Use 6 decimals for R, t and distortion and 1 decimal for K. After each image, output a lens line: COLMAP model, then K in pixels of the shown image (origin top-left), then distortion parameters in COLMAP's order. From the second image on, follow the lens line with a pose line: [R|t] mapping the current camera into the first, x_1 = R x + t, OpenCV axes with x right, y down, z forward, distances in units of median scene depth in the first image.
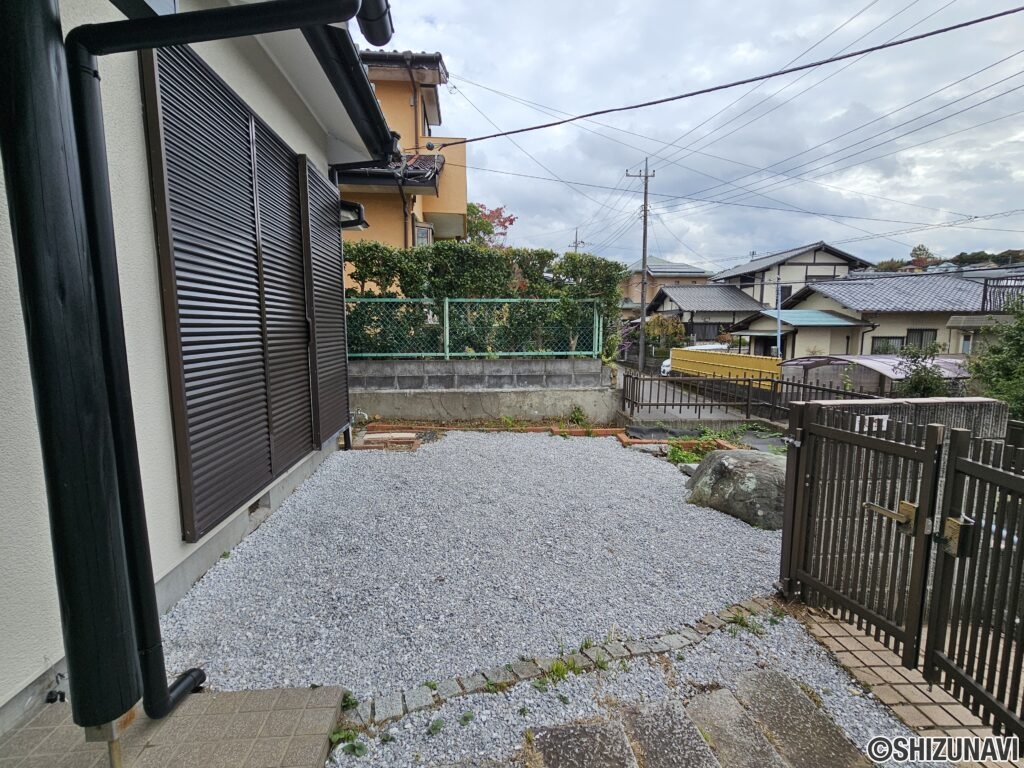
lens RADIAL K [[462.9, 0, 509.4], [0, 462.9, 385.8], [0, 0, 1]] dist [-0.003063, -0.000178]
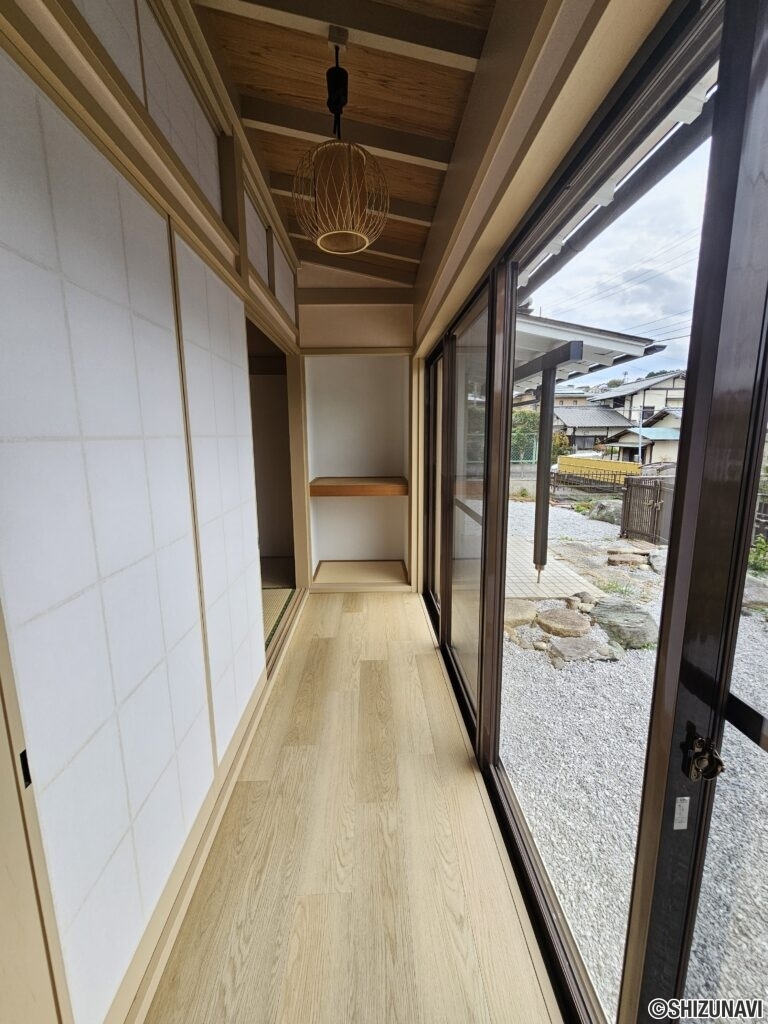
lens RADIAL K [[414.0, 0, 385.3], [0, 414.0, 508.0], [0, 0, 1]] dist [0.003190, 0.000410]
pose [[0.999300, -0.000810, -0.037397, -0.114824], [0.002535, 0.998933, 0.046113, 0.013246], [0.037319, -0.046175, 0.998236, -0.235782]]
